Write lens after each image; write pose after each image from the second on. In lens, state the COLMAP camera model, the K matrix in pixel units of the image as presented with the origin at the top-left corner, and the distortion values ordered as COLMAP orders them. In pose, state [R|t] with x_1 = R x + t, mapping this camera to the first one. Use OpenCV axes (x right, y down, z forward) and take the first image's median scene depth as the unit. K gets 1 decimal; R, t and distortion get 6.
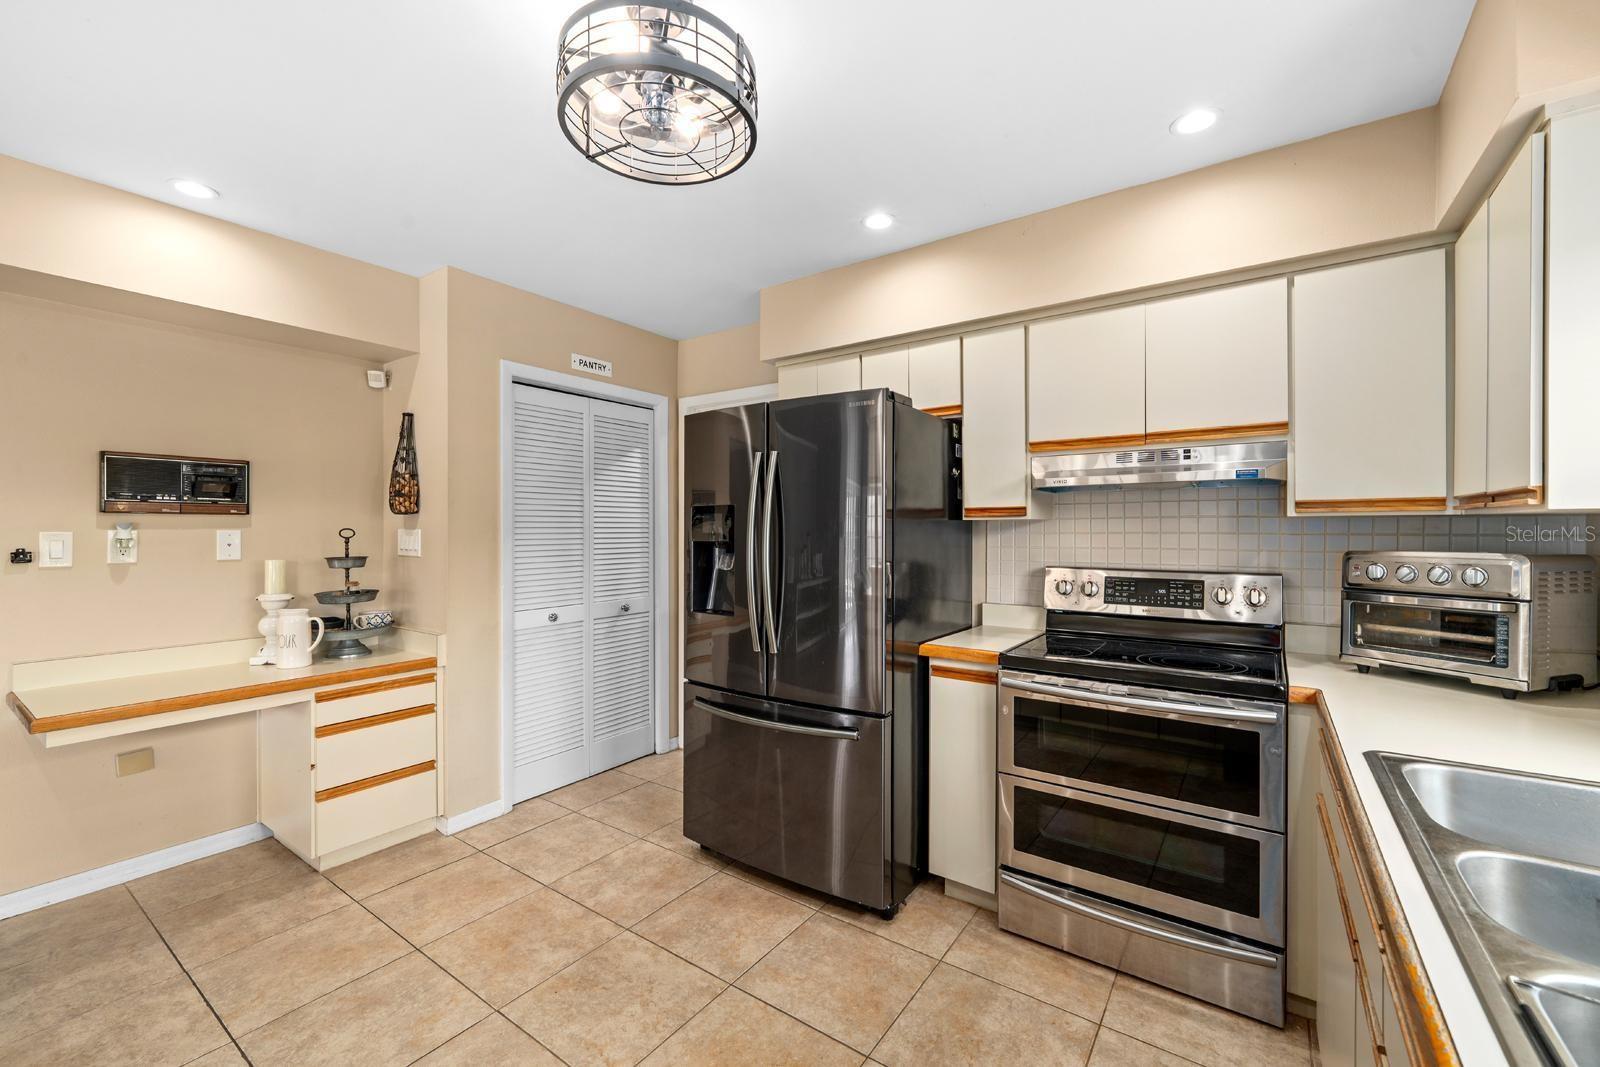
lens RADIAL K [[650.7, 0, 797.9], [0, 650.7, 535.3], [0, 0, 1]] dist [0.000103, -0.000040]
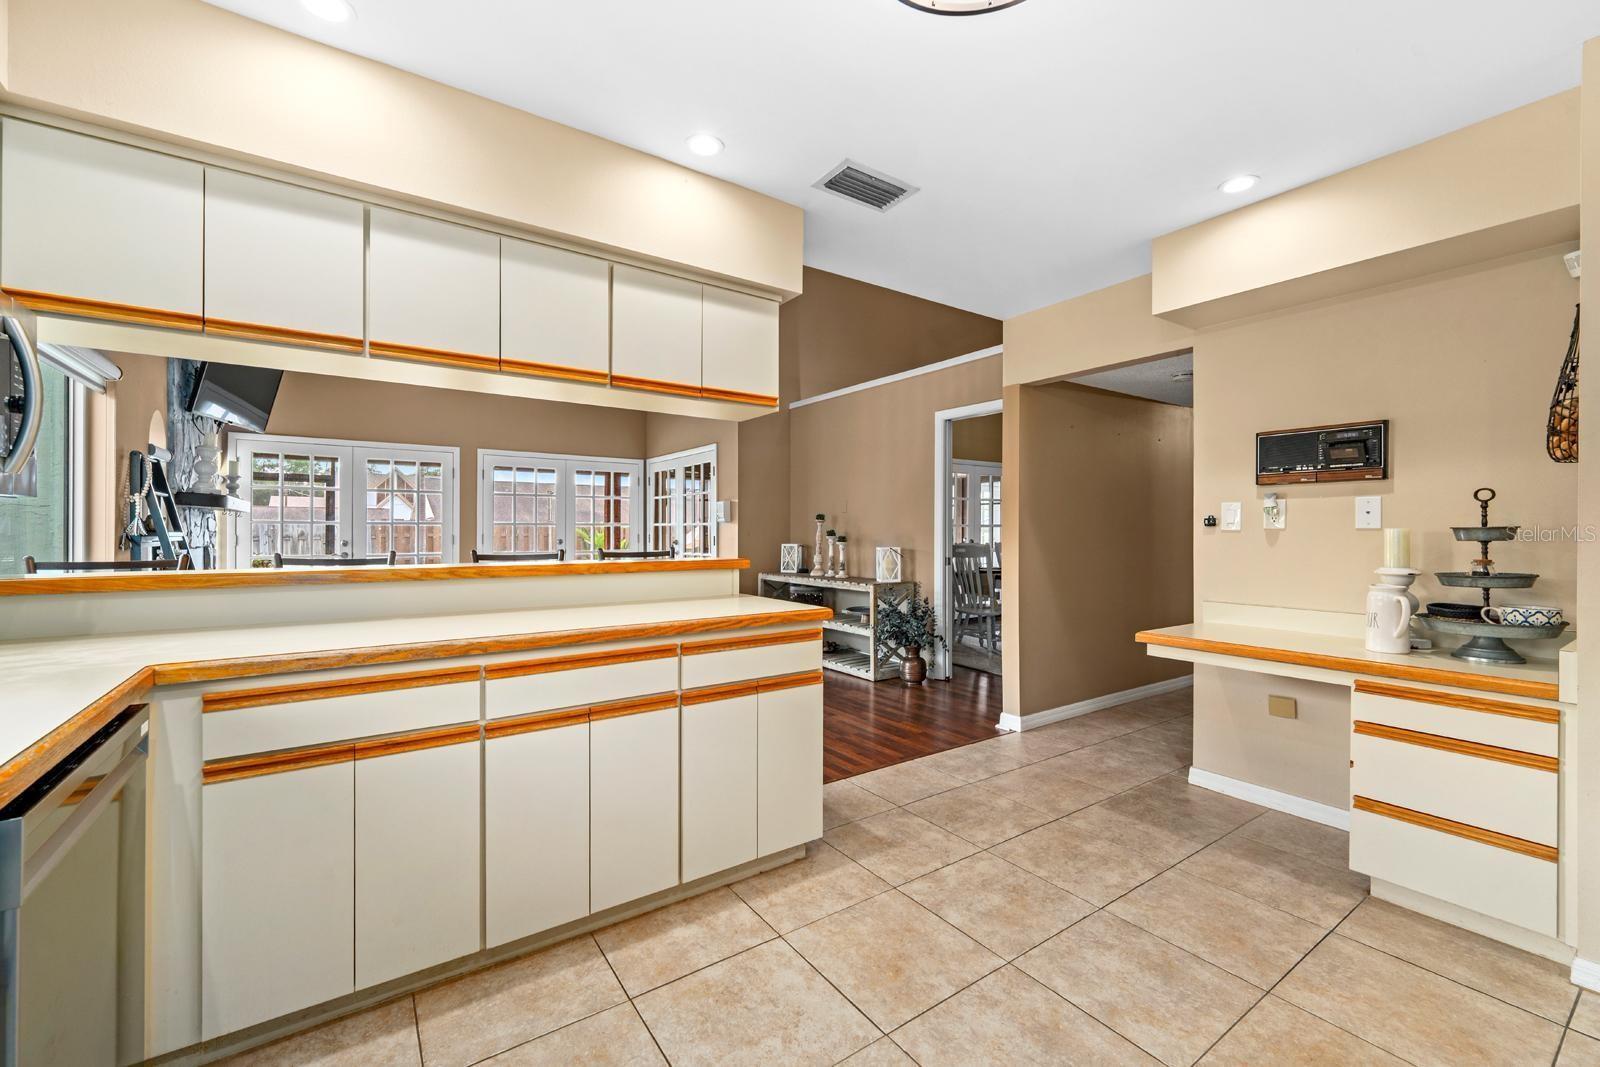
lens RADIAL K [[650.7, 0, 794.0], [0, 650.7, 532.8], [0, 0, 1]] dist [0.000103, -0.000040]
pose [[-0.336989, 0.005146, -0.941495, 0.318501], [-0.009003, 0.999922, 0.008688, 0.047359], [0.941466, 0.011404, -0.336916, 0.588376]]
